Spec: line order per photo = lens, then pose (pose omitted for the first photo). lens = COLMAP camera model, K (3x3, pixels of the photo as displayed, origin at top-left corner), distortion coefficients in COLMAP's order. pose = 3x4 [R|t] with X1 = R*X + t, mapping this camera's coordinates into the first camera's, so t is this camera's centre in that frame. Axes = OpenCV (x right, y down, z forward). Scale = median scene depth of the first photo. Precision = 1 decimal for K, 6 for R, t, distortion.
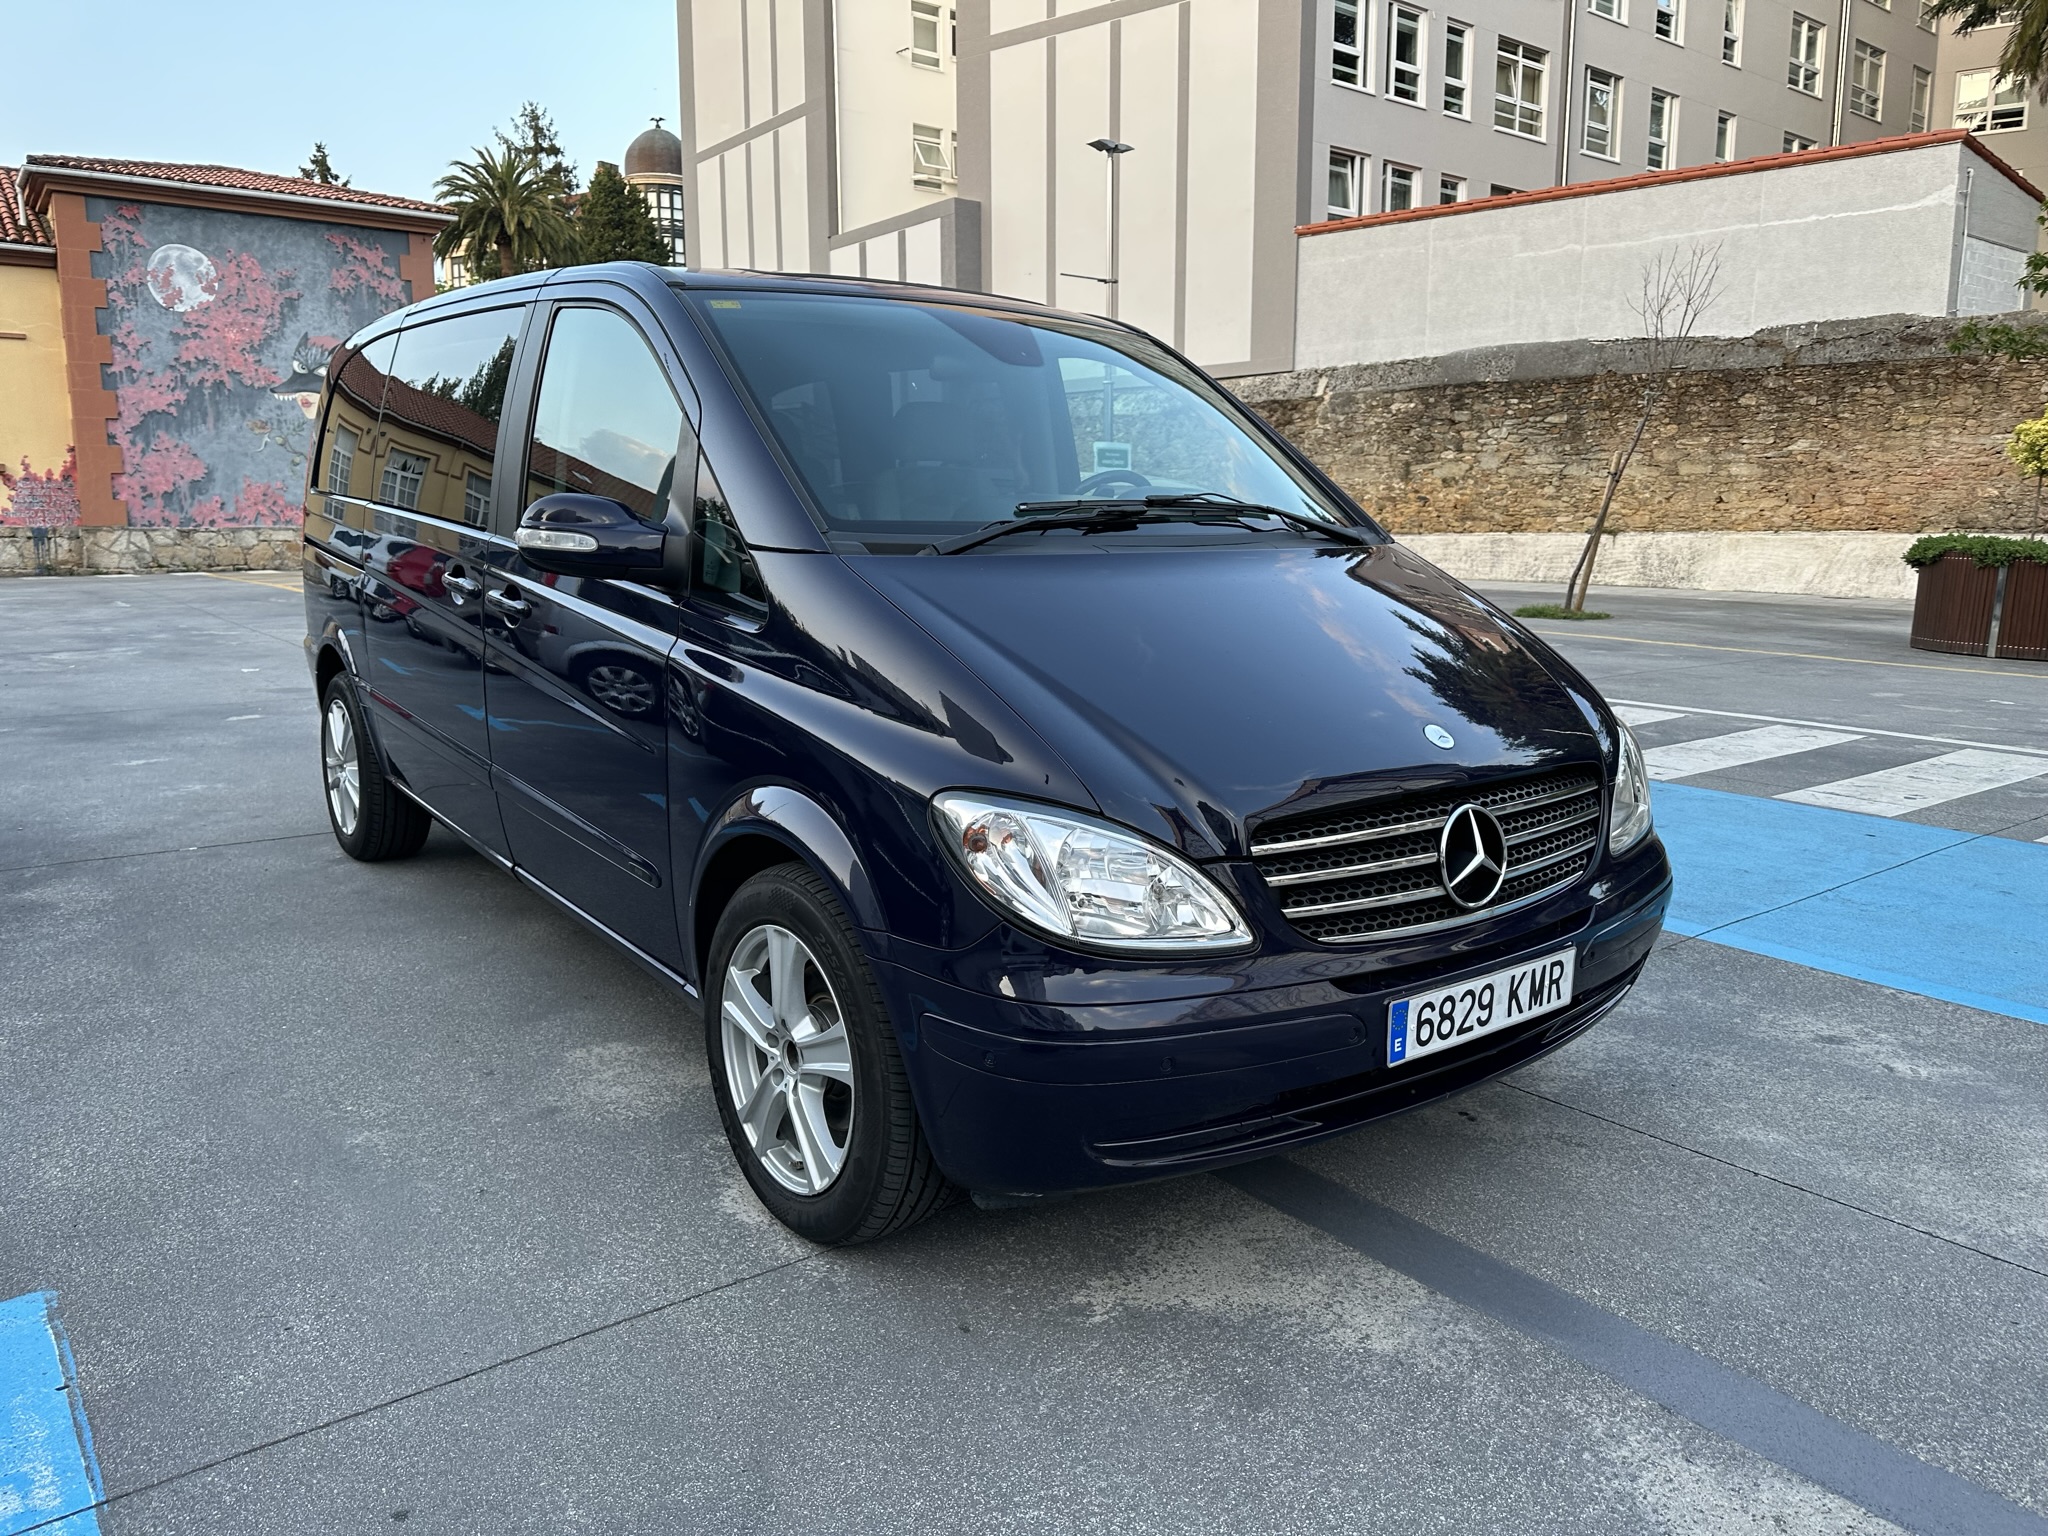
lens RADIAL K [[1429.2, 0, 1009.4], [0, 1429.2, 784.3], [0, 0, 1]] dist [0.043044, -0.046891]
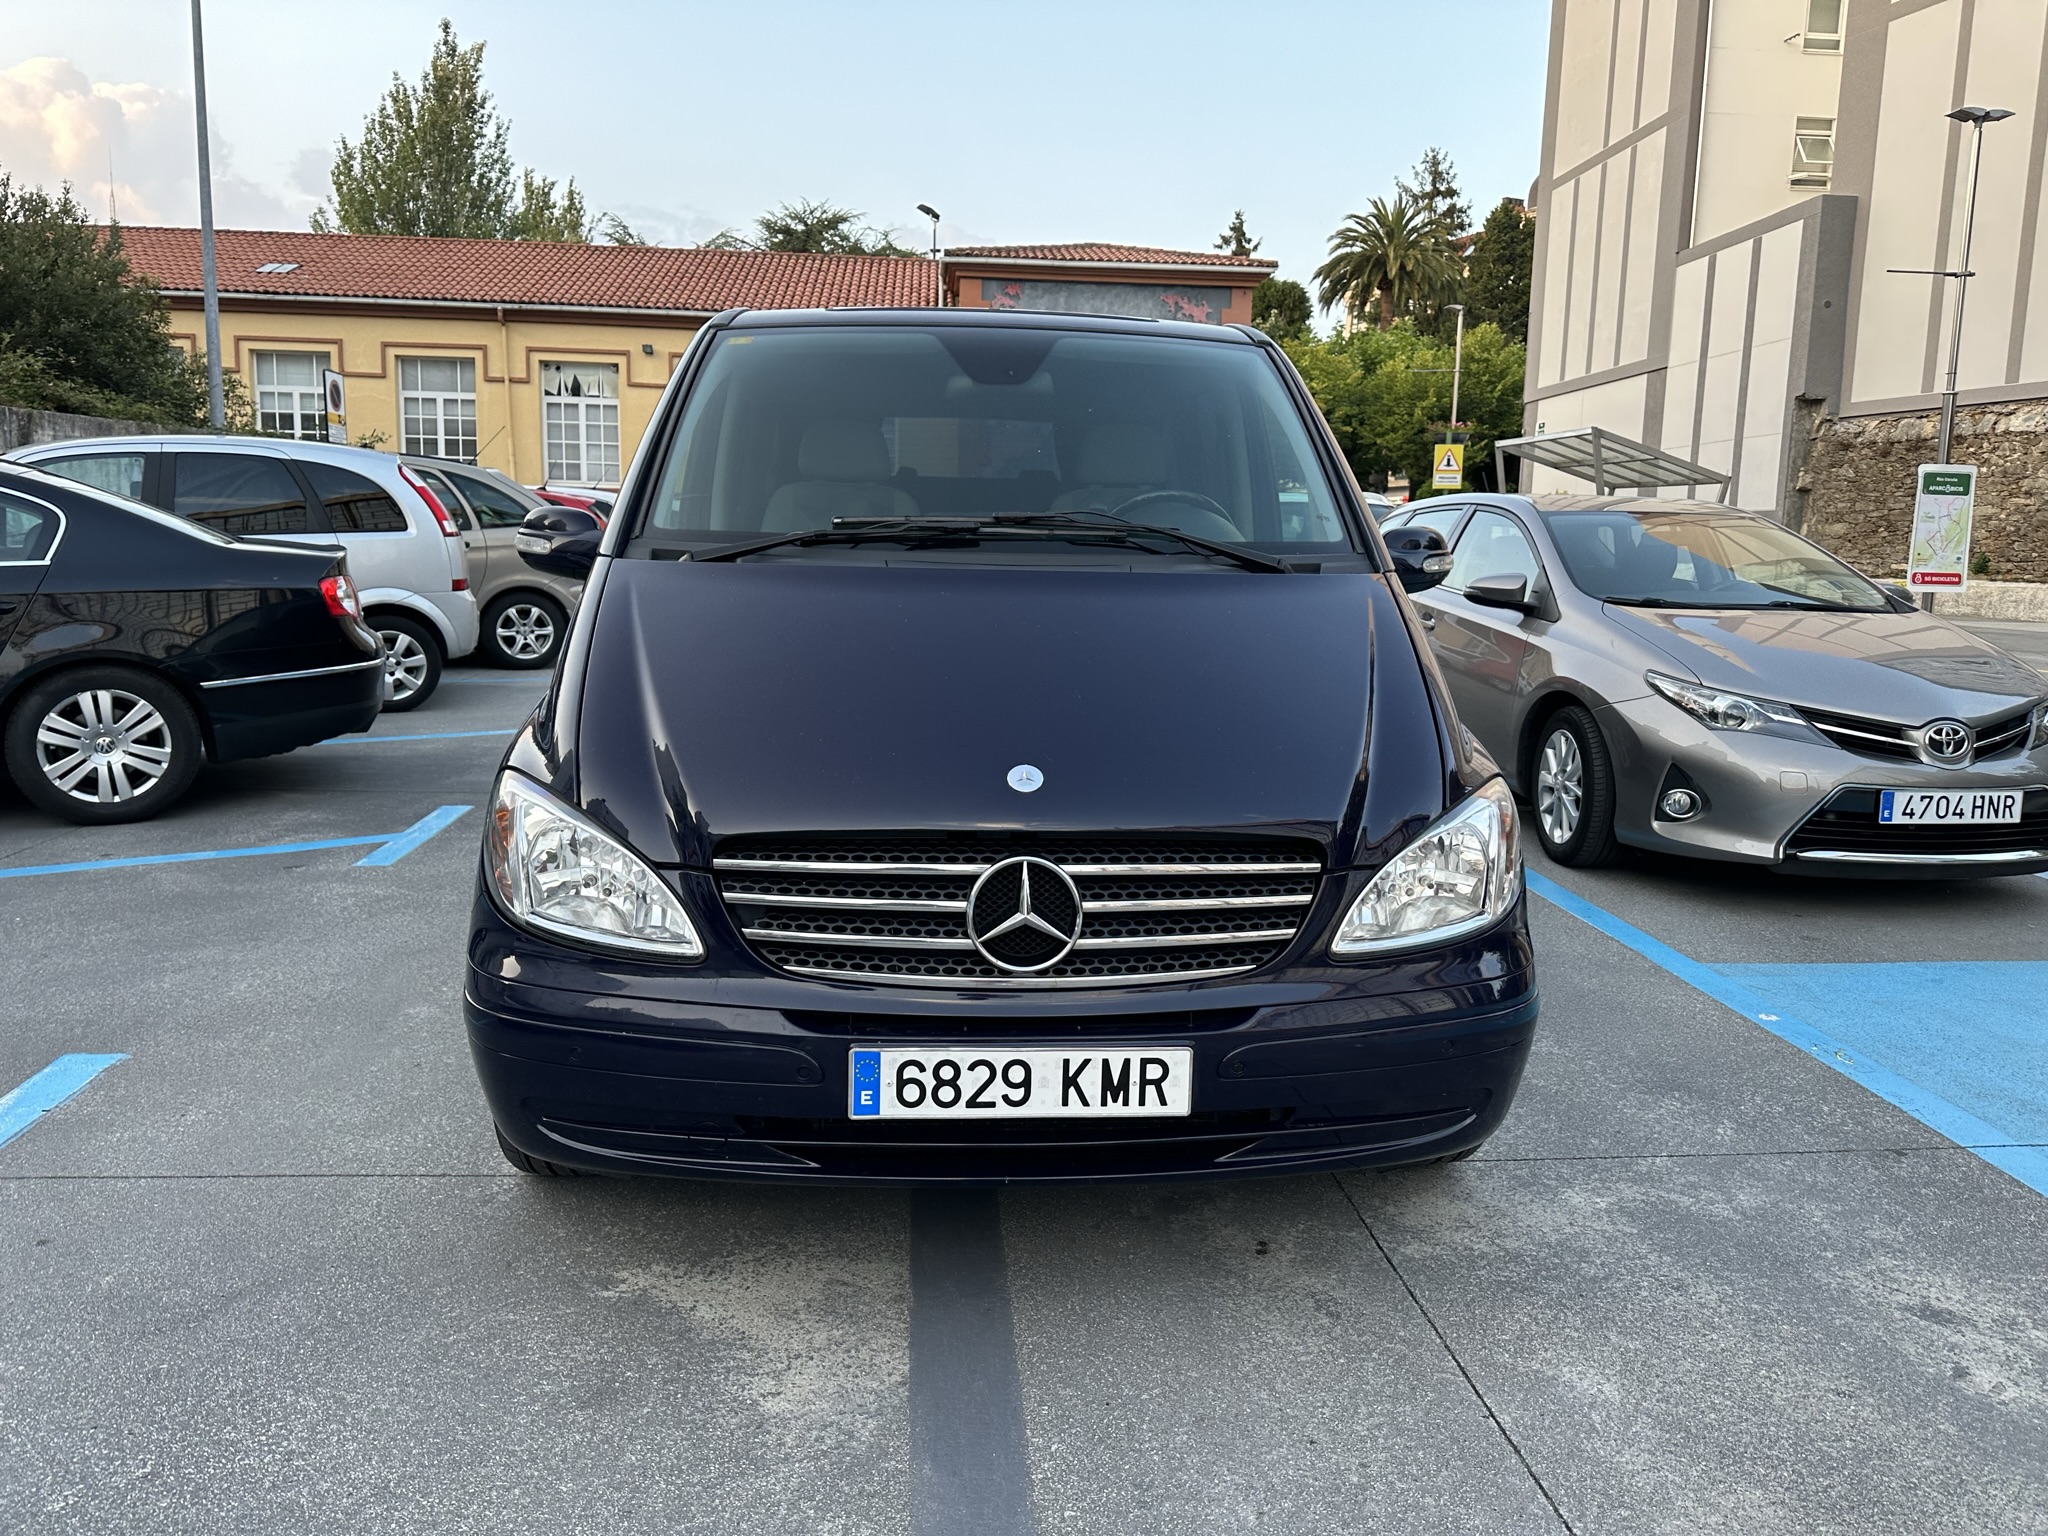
lens RADIAL K [[1429.2, 0, 1020.0], [0, 1429.2, 761.1], [0, 0, 1]] dist [0.043044, -0.046891]
pose [[0.832493, 0.100945, -0.544762, 0.610076], [-0.121741, 0.992560, -0.002120, -0.031985], [0.540495, 0.068085, 0.838588, 0.191095]]
